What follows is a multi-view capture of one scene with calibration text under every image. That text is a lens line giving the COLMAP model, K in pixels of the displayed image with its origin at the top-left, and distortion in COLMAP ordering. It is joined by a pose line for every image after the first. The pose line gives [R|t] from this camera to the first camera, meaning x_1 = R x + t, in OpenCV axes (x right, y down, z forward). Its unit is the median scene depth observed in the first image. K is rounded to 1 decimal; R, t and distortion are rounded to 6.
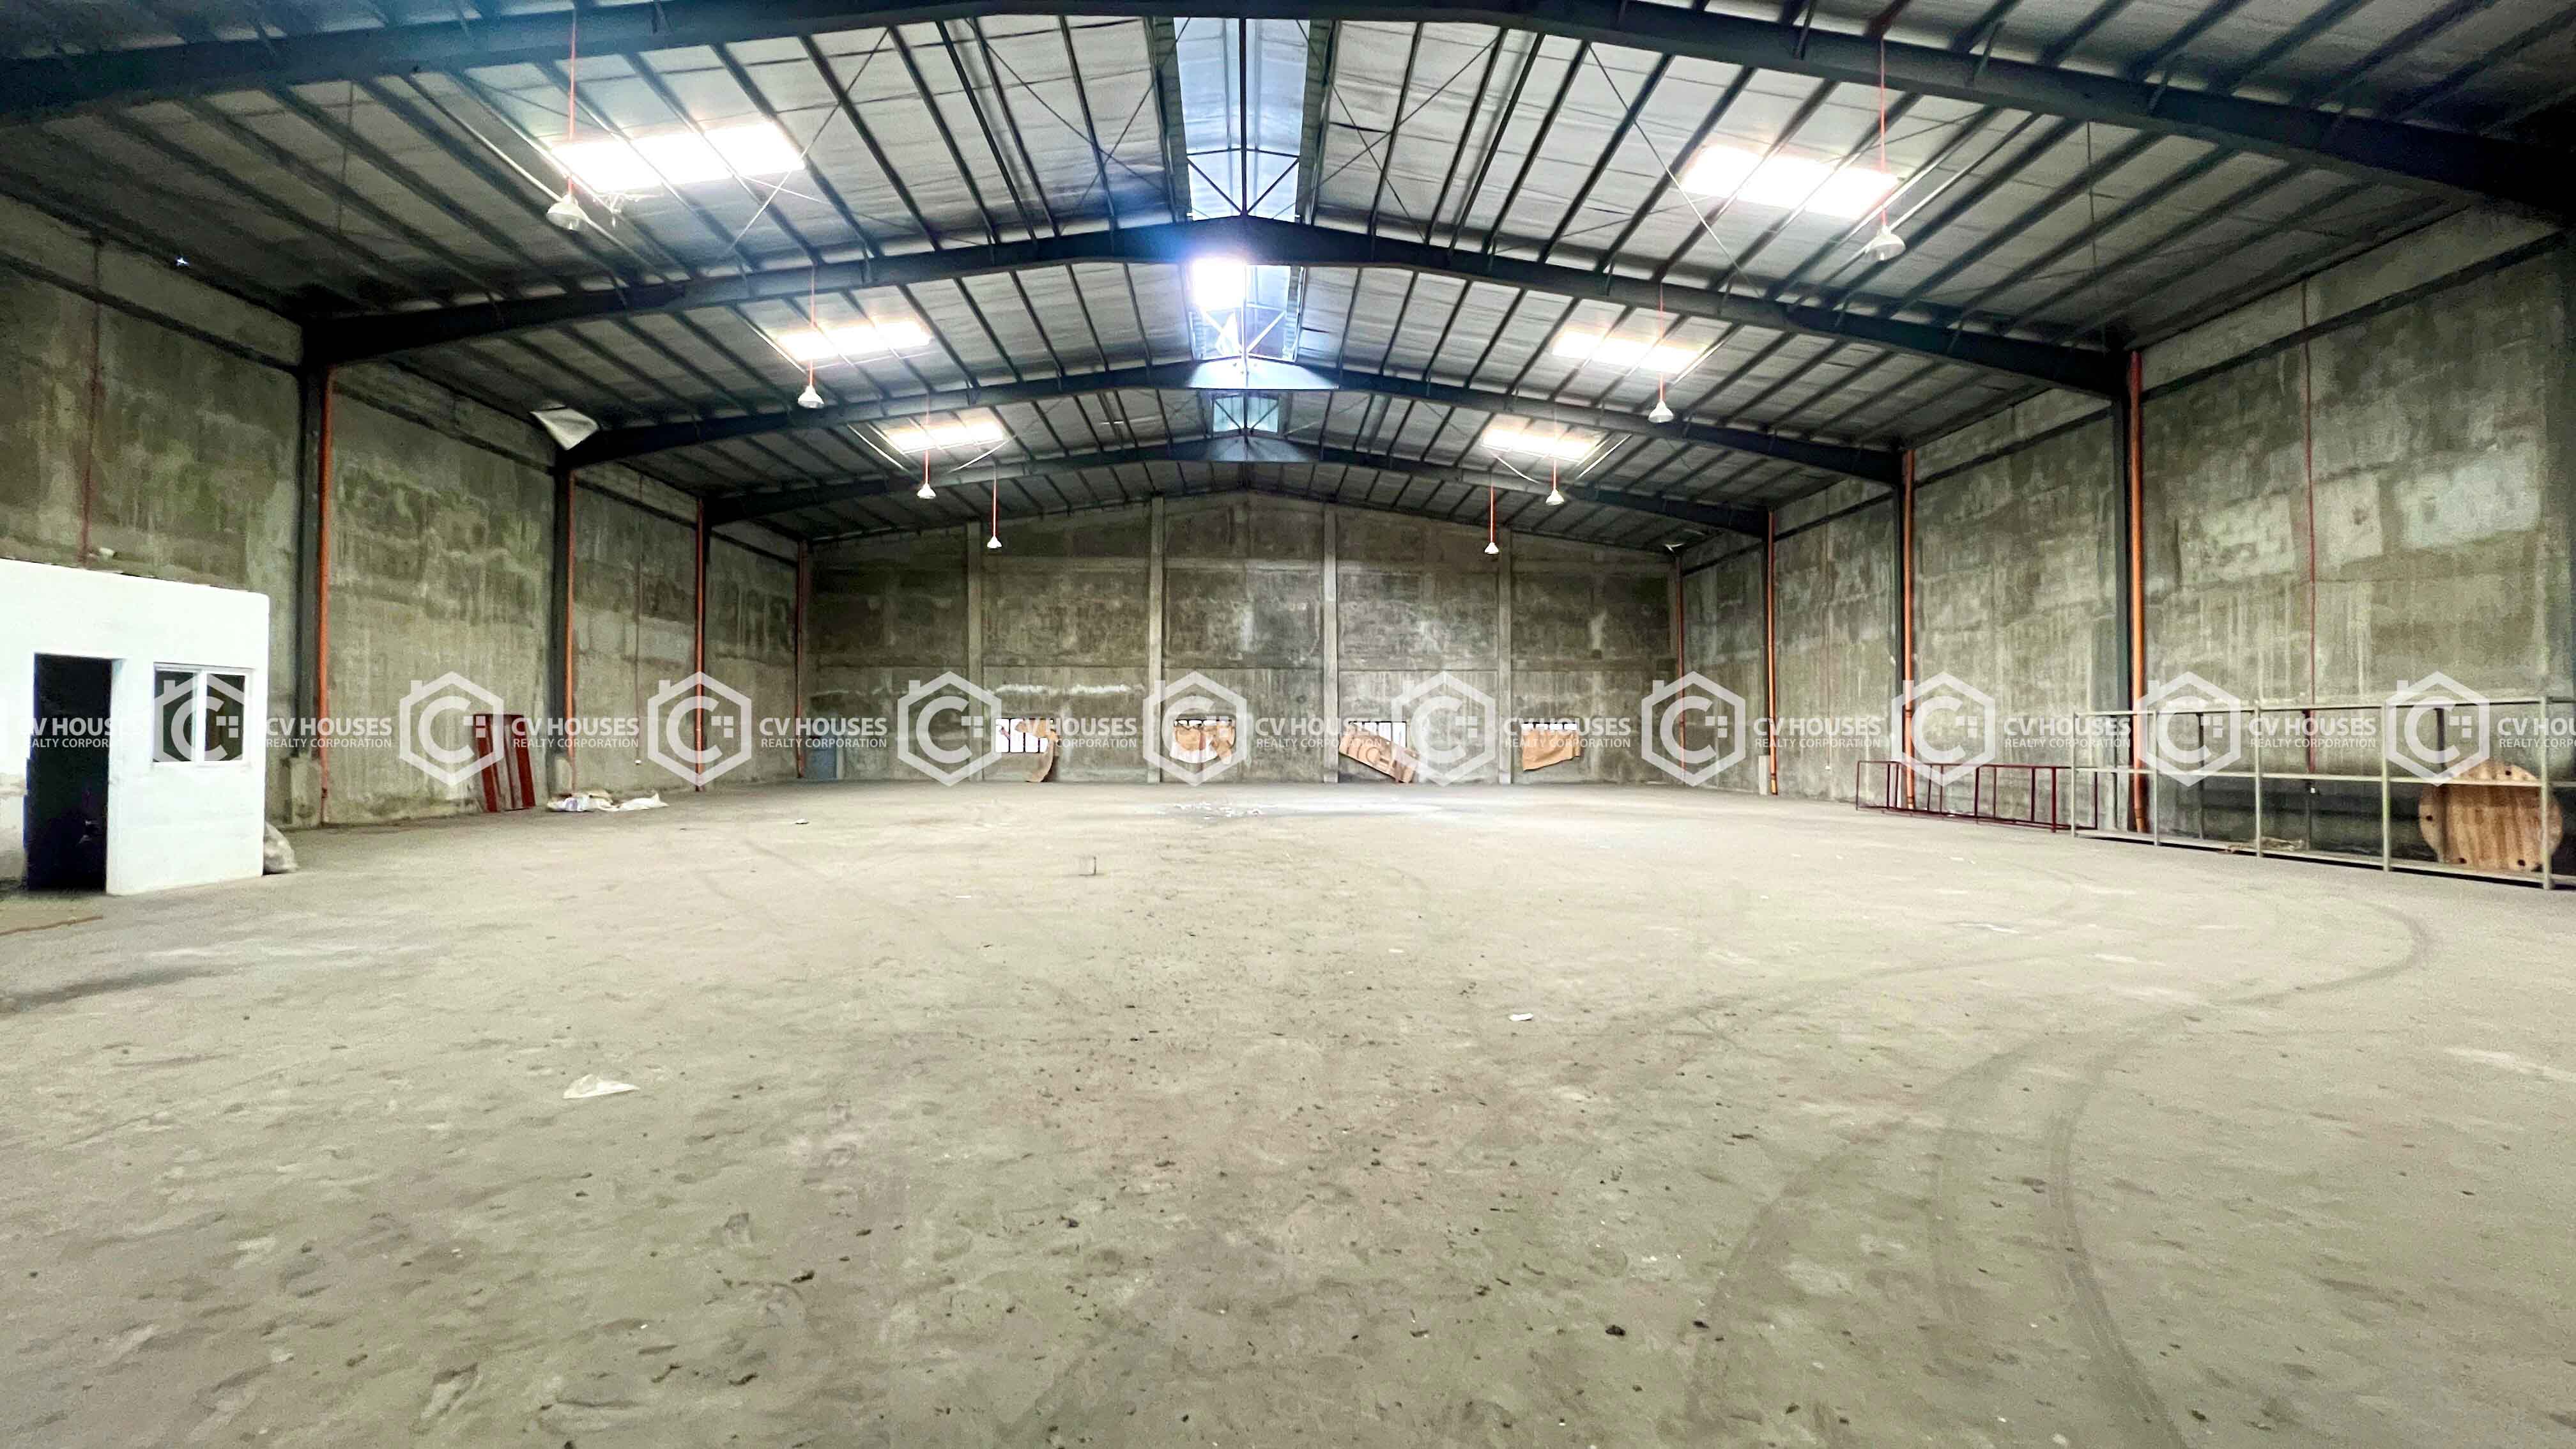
lens RADIAL K [[1030.7, 0, 1288.0], [0, 1030.7, 724.5], [0, 0, 1]] dist [-0.000742, -0.000301]
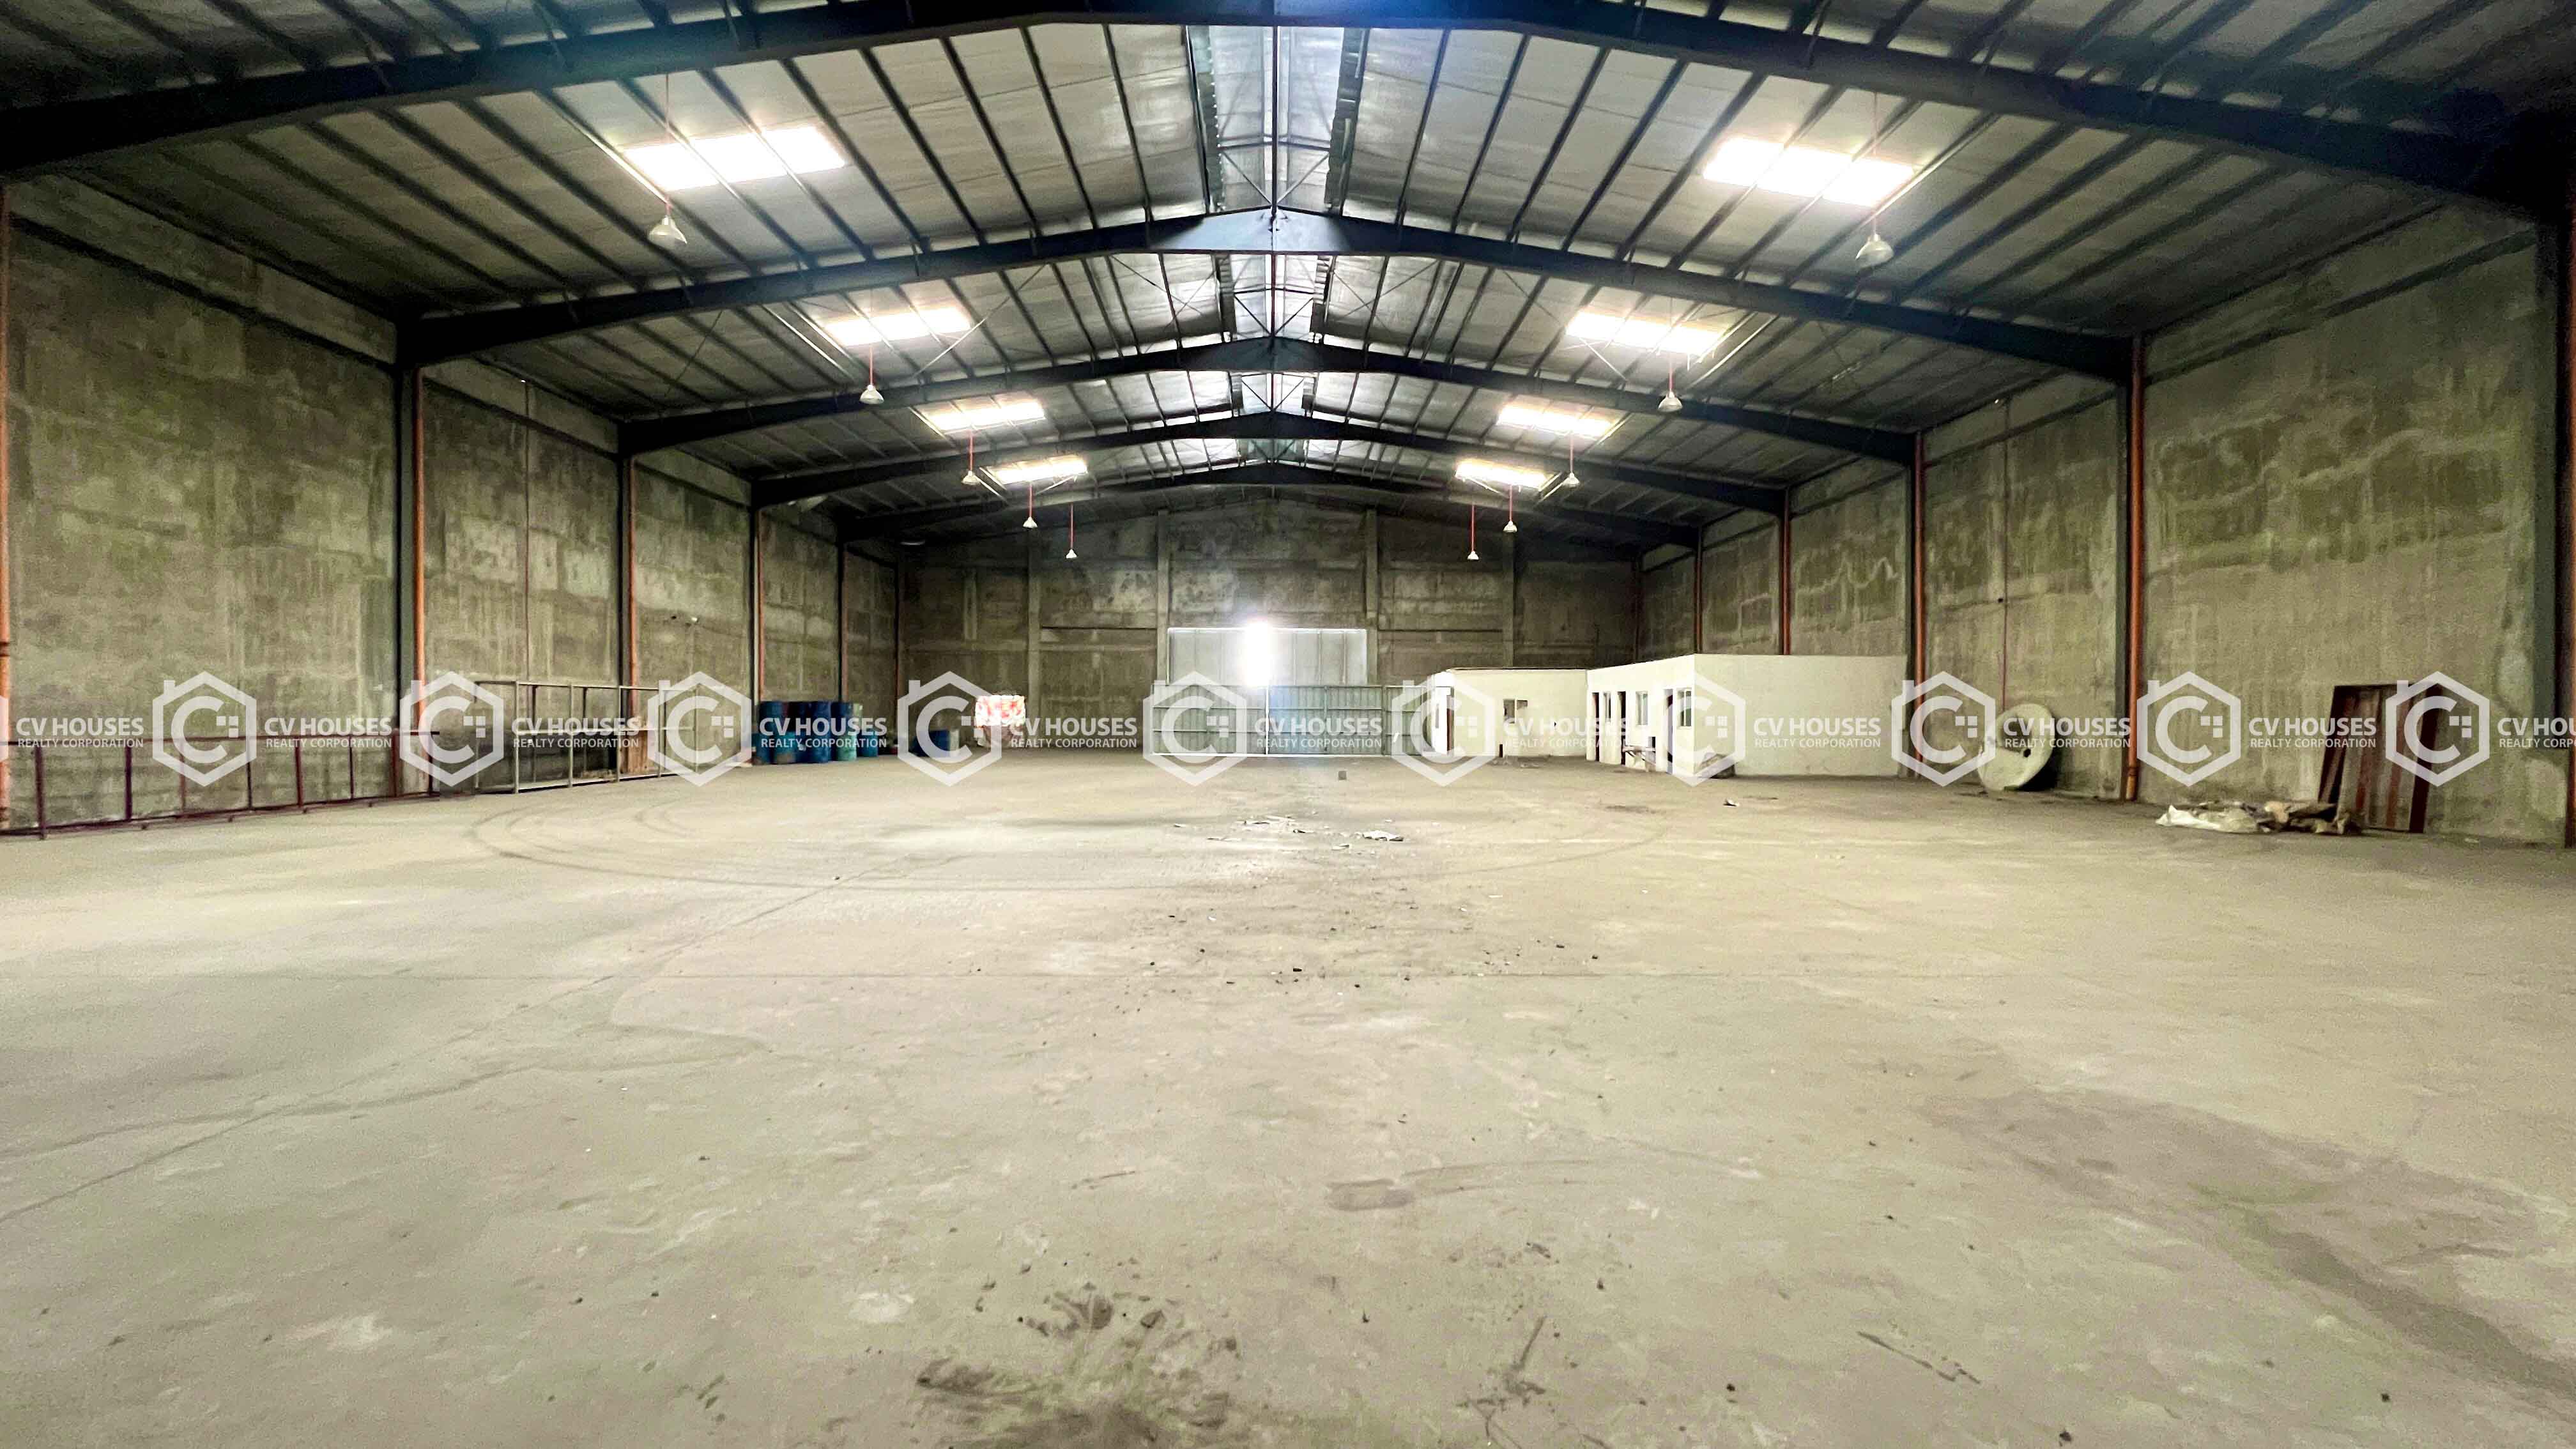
lens RADIAL K [[1030.7, 0, 1288.0], [0, 1030.7, 724.5], [0, 0, 1]] dist [-0.000742, -0.000301]
pose [[-0.999735, -0.009933, 0.020748, -0.079161], [-0.010072, 0.999927, -0.006600, 0.031122], [-0.020681, -0.006807, -0.999763, 1.908405]]
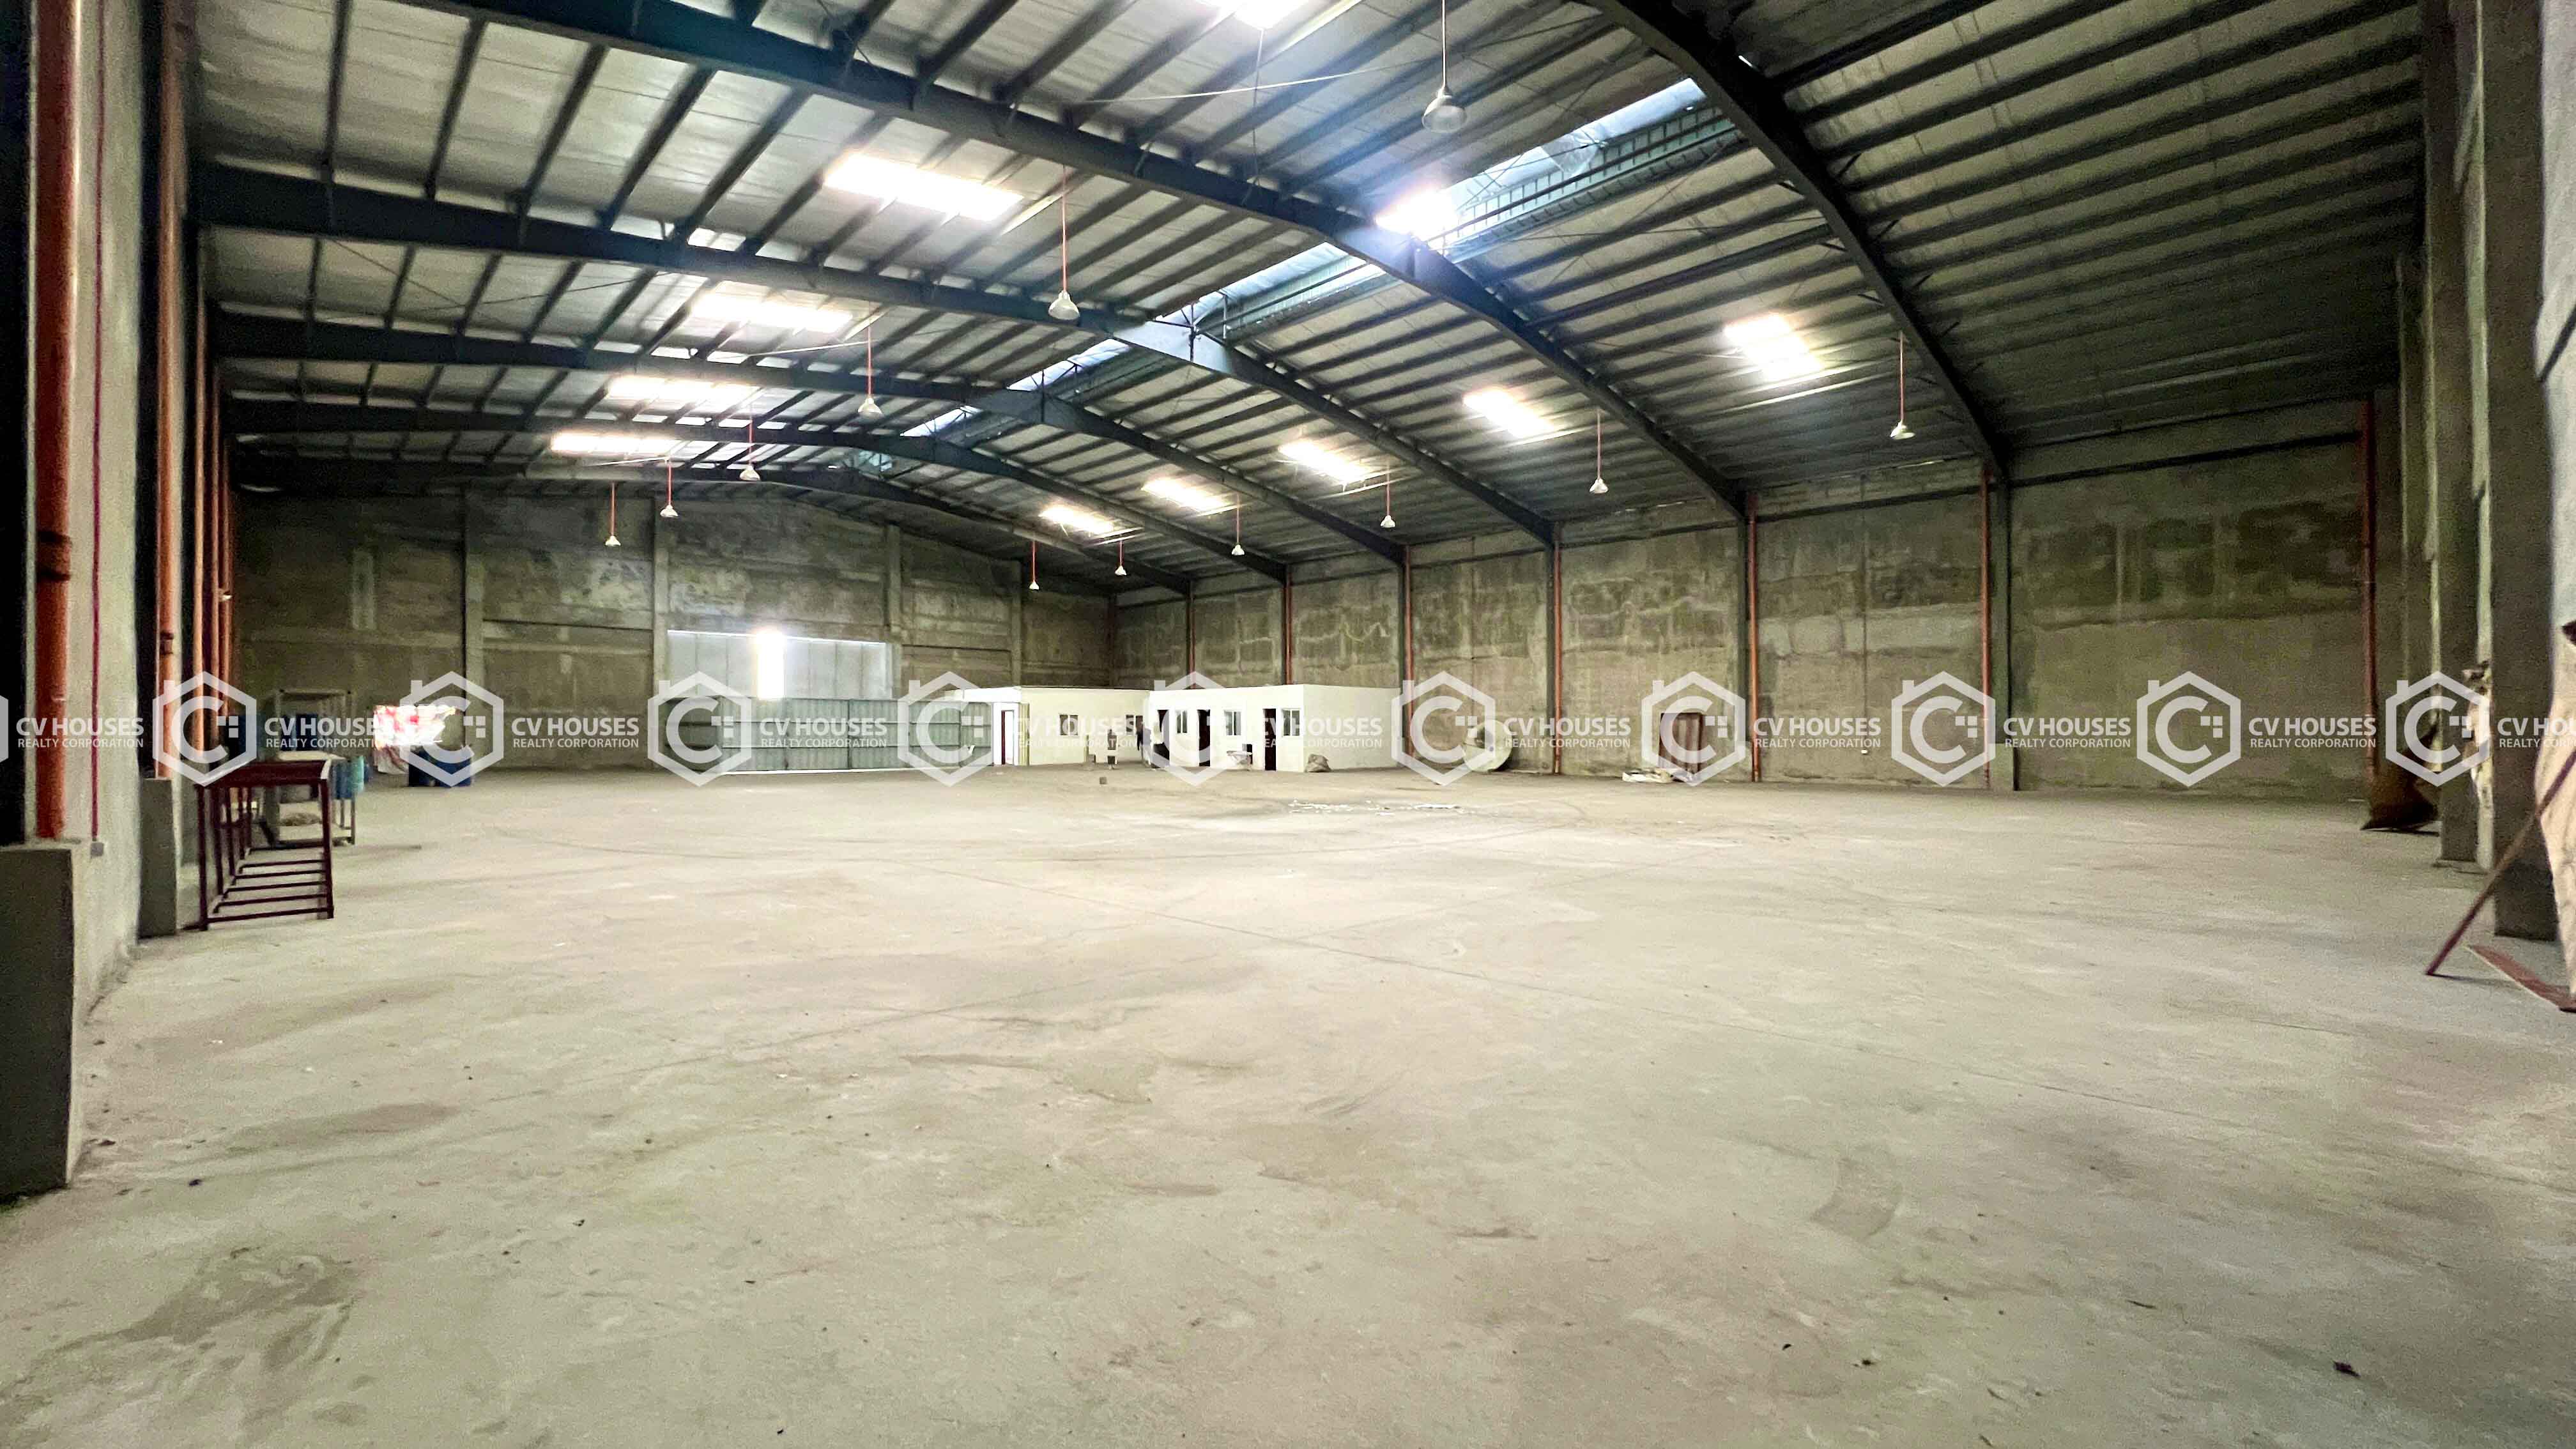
lens RADIAL K [[1030.7, 0, 1288.0], [0, 1030.7, 724.5], [0, 0, 1]] dist [-0.000742, -0.000301]
pose [[-0.737267, -0.007272, -0.675563, 0.692990], [0.006661, 0.999815, -0.018032, 0.031945], [0.675569, -0.017794, -0.737082, 1.918198]]
